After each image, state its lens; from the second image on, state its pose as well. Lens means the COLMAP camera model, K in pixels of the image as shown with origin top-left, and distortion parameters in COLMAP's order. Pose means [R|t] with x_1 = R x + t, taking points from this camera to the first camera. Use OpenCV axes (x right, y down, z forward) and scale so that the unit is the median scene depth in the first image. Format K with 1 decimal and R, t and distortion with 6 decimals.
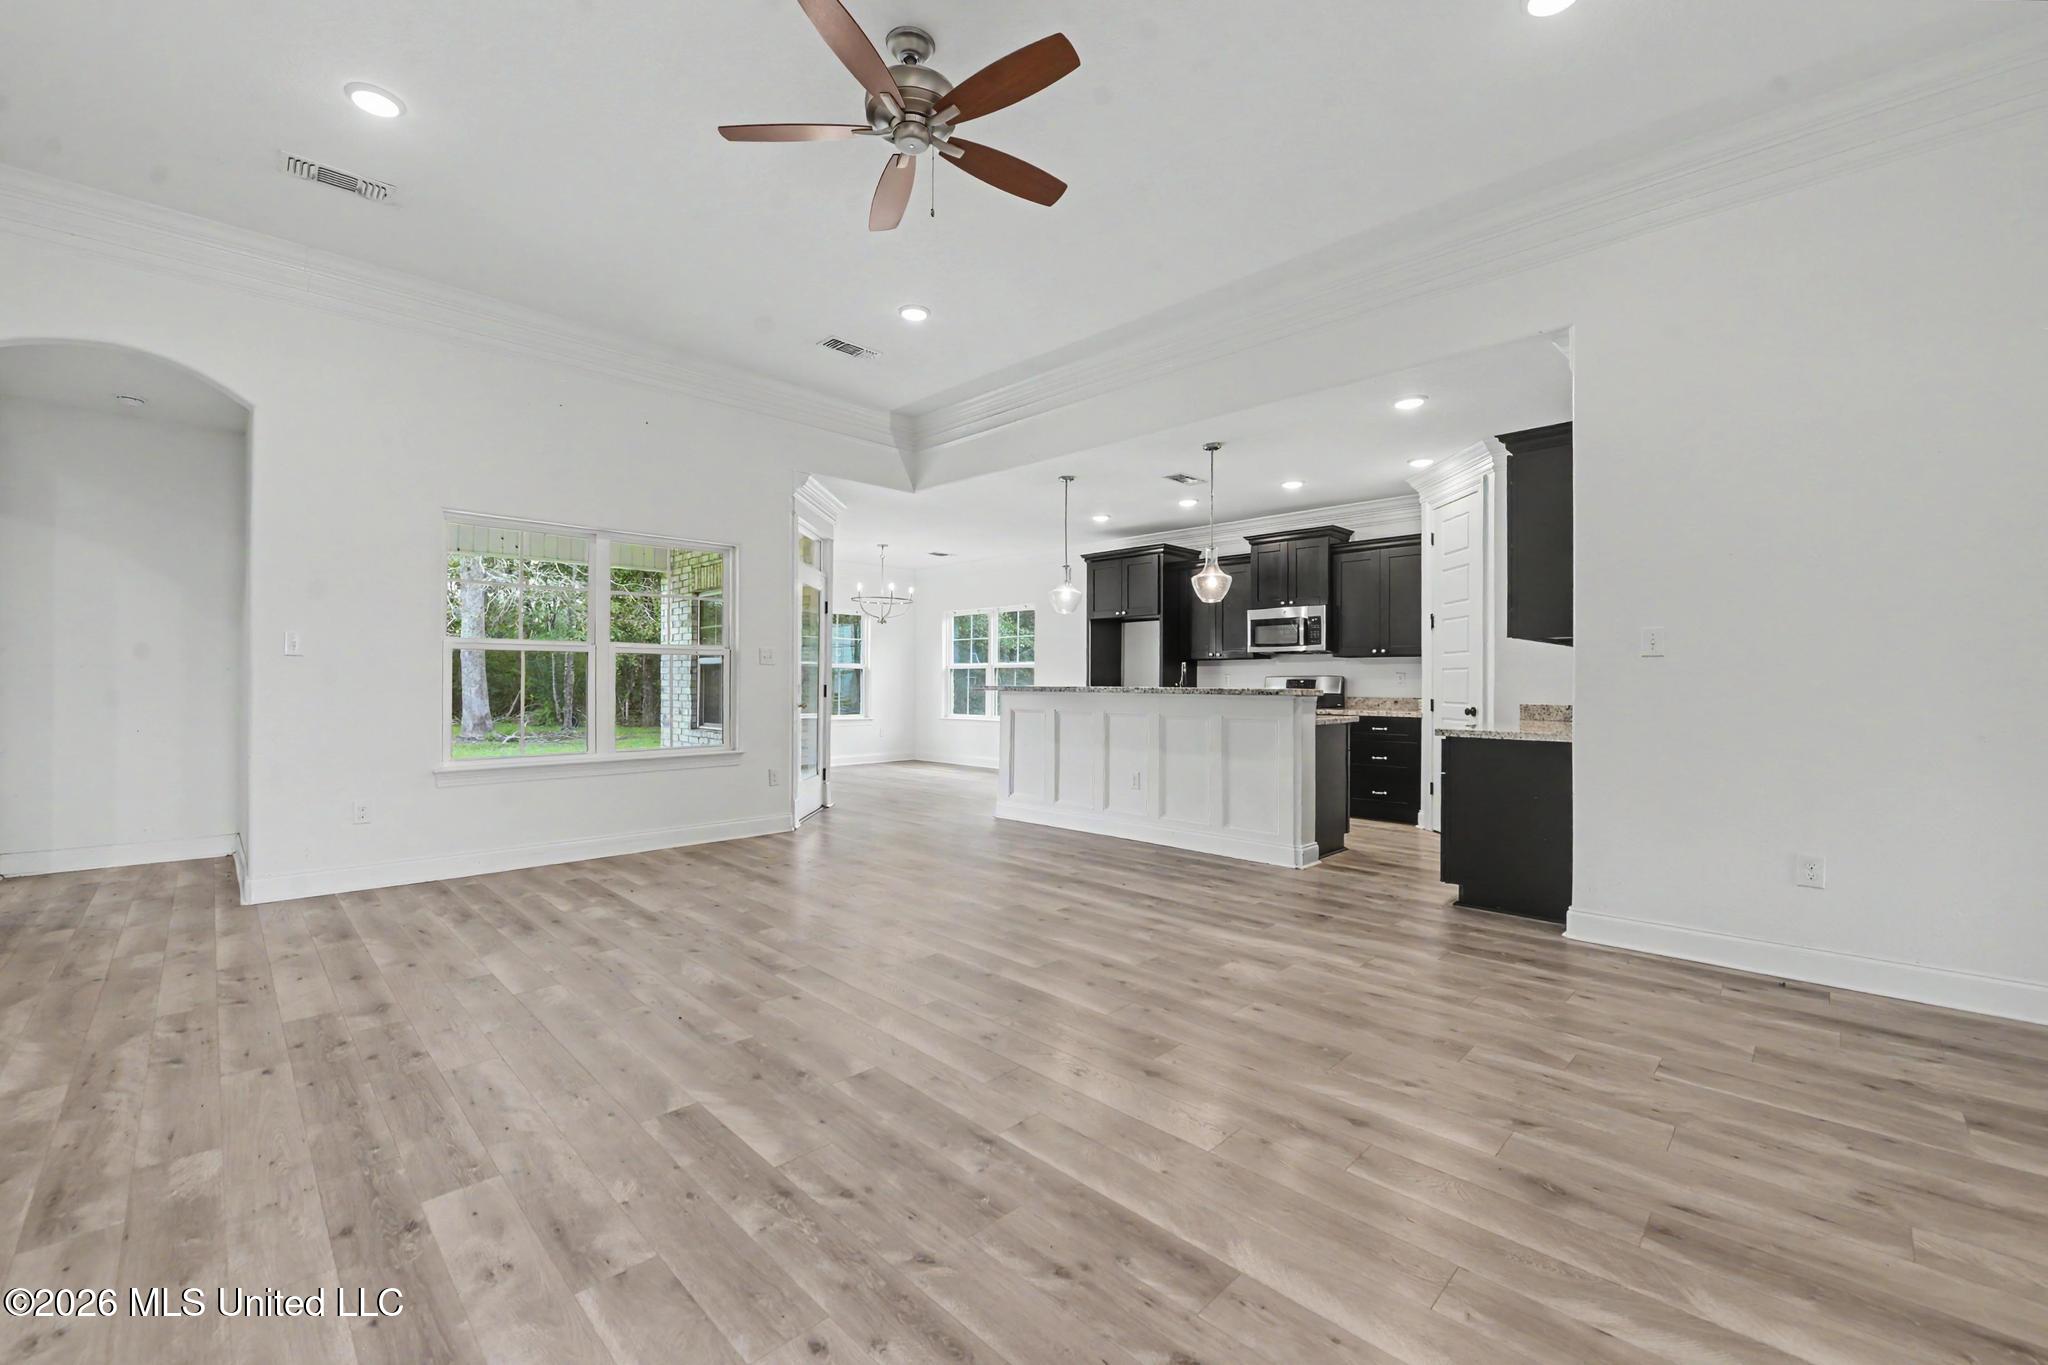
lens RADIAL K [[821.6, 0, 1016.2], [0, 821.6, 681.0], [0, 0, 1]] dist [-0.013402, -0.003219]
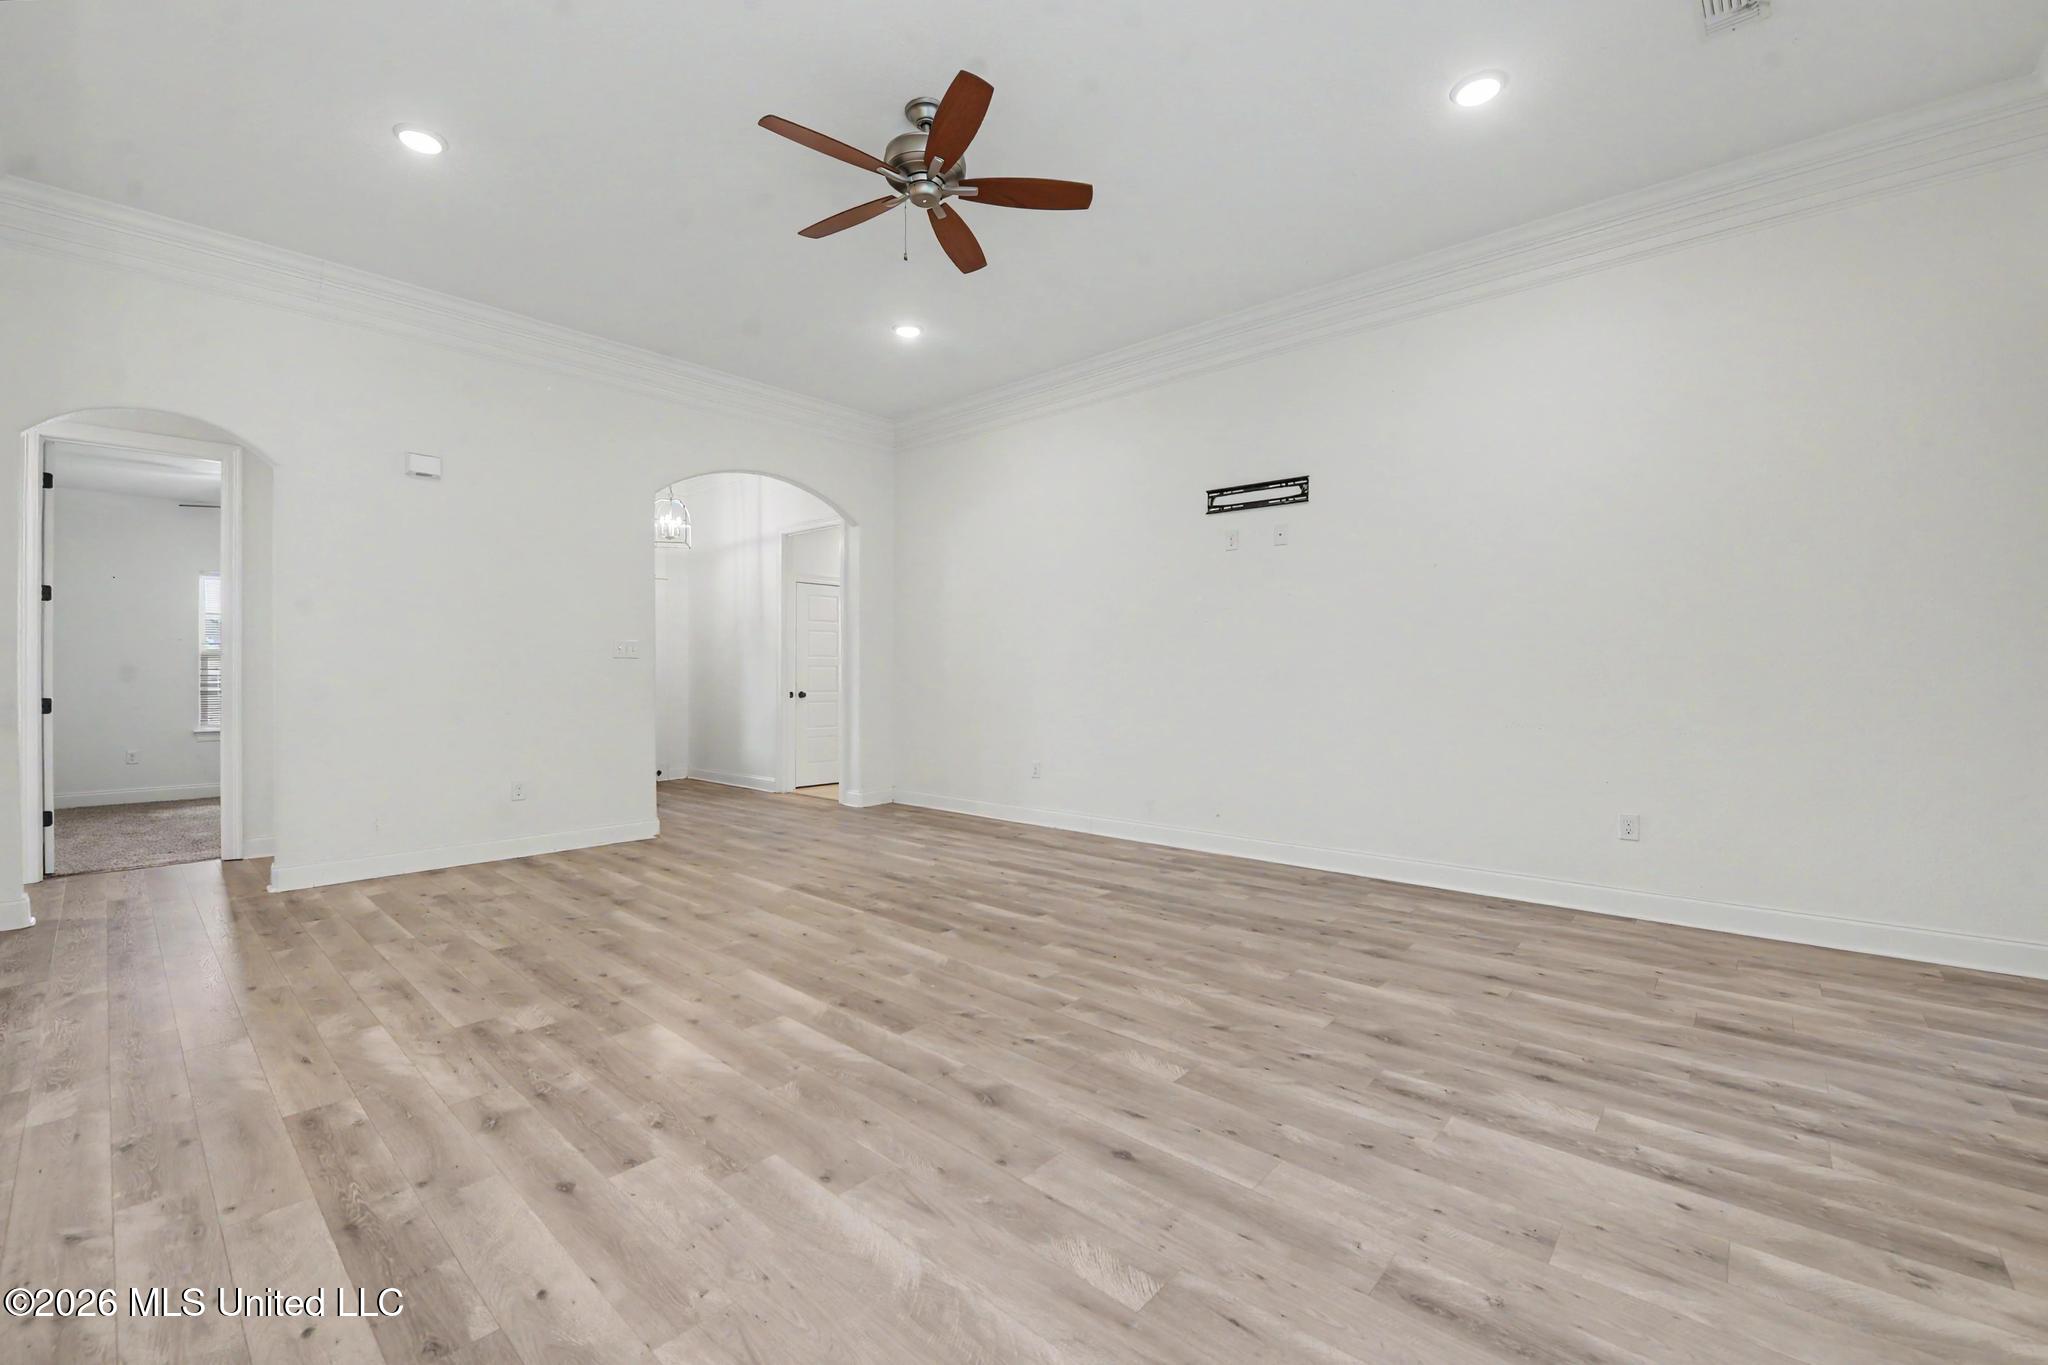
lens RADIAL K [[844.6, 0, 1013.9], [0, 844.6, 672.6], [0, 0, 1]] dist [-0.015357, -0.000605]
pose [[-0.998549, -0.003132, -0.053756, -0.156498], [-0.003117, 0.999995, -0.000355, -0.002589], [0.053757, -0.000187, -0.998554, 1.777494]]
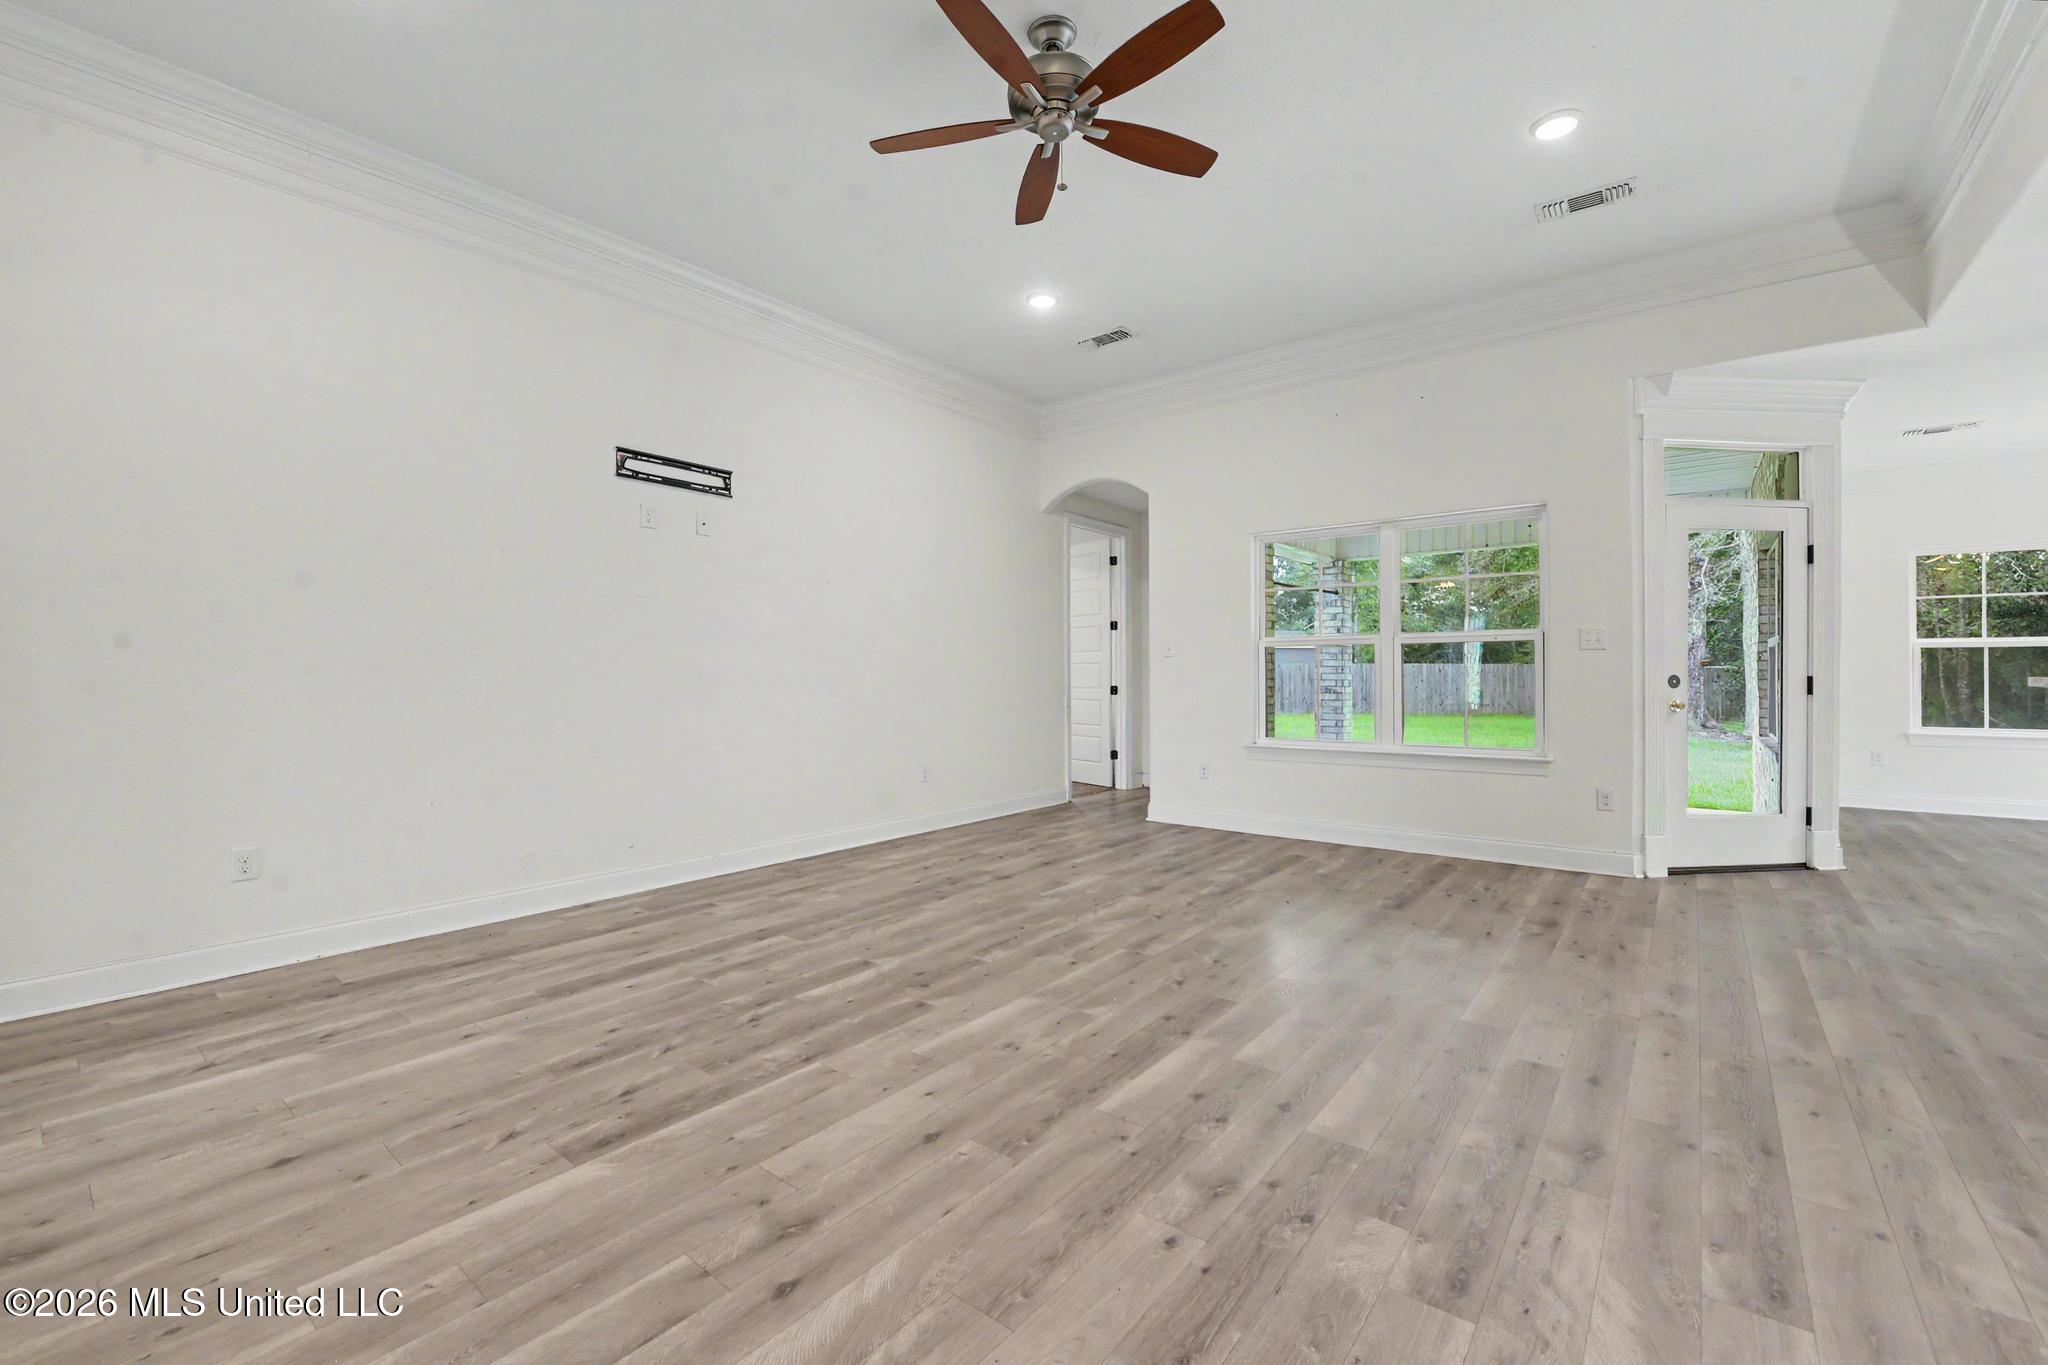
lens RADIAL K [[847.7, 0, 1025.3], [0, 847.7, 666.4], [0, 0, 1]] dist [-0.020134, 0.000071]
pose [[0.117178, -0.011783, -0.993041, 0.720580], [0.005570, 0.999922, -0.011207, 0.004089], [0.993095, -0.004218, 0.117234, 0.689256]]
